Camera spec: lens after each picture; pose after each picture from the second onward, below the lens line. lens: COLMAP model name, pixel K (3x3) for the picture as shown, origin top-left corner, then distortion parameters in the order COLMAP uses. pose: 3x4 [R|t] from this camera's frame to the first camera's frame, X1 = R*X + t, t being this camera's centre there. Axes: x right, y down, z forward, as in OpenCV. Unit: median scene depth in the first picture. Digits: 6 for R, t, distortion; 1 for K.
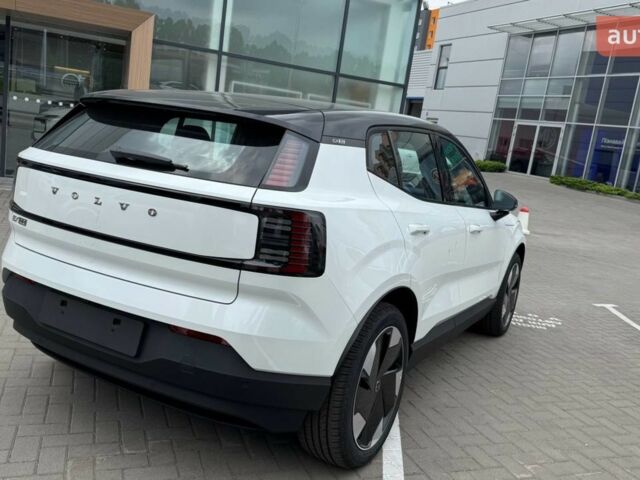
lens RADIAL K [[605.3, 0, 320.0], [0, 605.3, 240.0], [0, 0, 1]] dist [0.096720, -0.110915]
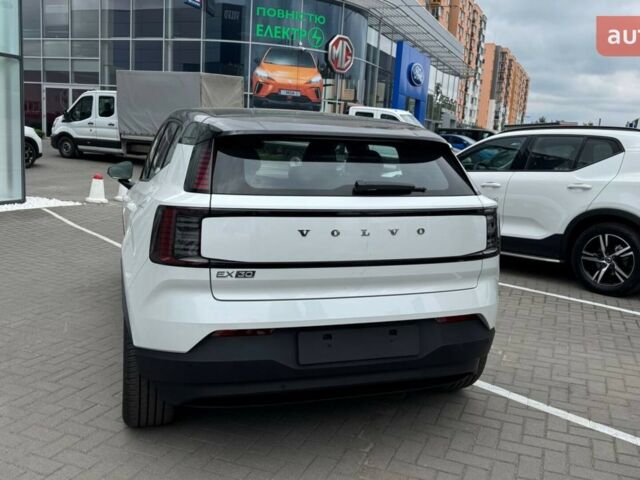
lens RADIAL K [[608.0, 0, 320.0], [0, 608.0, 240.0], [0, 0, 1]] dist [0.146572, -0.298792]
pose [[0.676323, -0.217791, 0.703672, -0.127112], [0.167973, 0.975721, 0.140548, -0.023244], [-0.717198, 0.023141, 0.696485, 0.032562]]
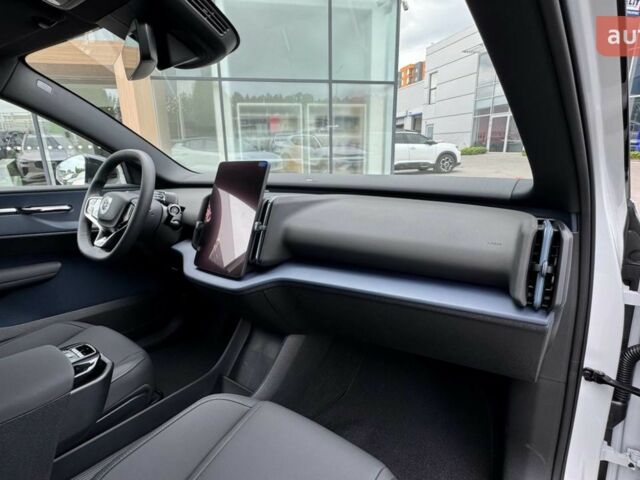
lens RADIAL K [[337.8, 0, 322.9], [0, 337.8, 240.1], [0, 0, 1]] dist [-0.002840, 0.000166]
pose [[0.980116, -0.117599, -0.159822, 0.037277], [0.129209, 0.989532, 0.064276, -0.013324], [0.150590, -0.083648, 0.985051, 0.174328]]
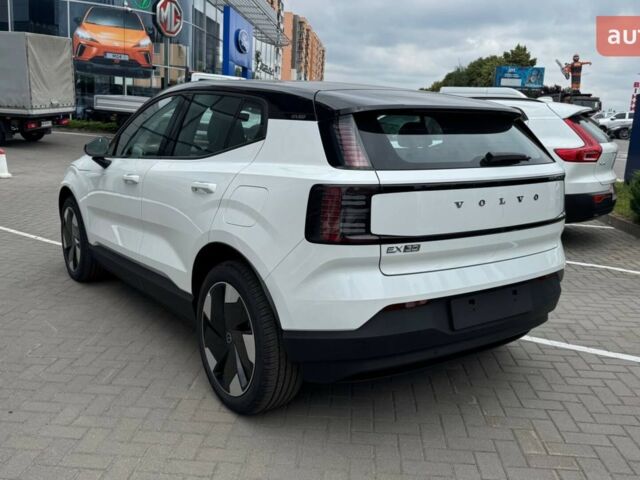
lens RADIAL K [[608.0, 0, 320.0], [0, 608.0, 240.0], [0, 0, 1]] dist [0.146572, -0.298792]
pose [[0.406851, -0.291883, 0.865608, -0.164564], [0.167546, 0.955347, 0.243393, -0.035890], [-0.897998, 0.046005, 0.437588, 0.086318]]
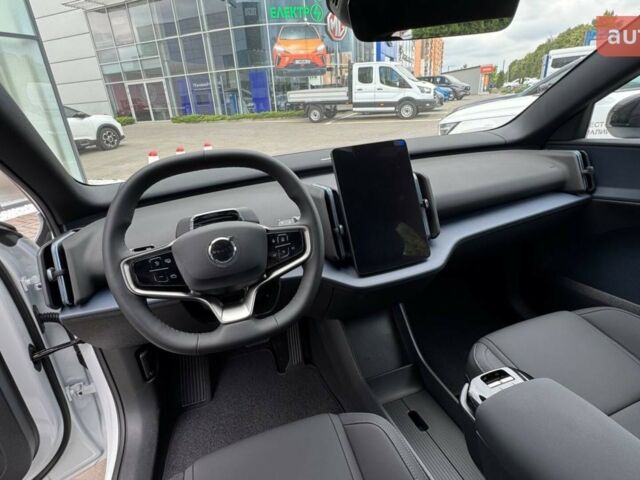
lens RADIAL K [[338.1, 0, 318.3], [0, 338.1, 241.0], [0, 0, 1]] dist [-0.011194, 0.000214]
pose [[0.648086, -0.452949, 0.612227, -0.008679], [0.289857, 0.890107, 0.351701, -0.026476], [-0.704249, -0.050474, 0.708156, 0.191372]]
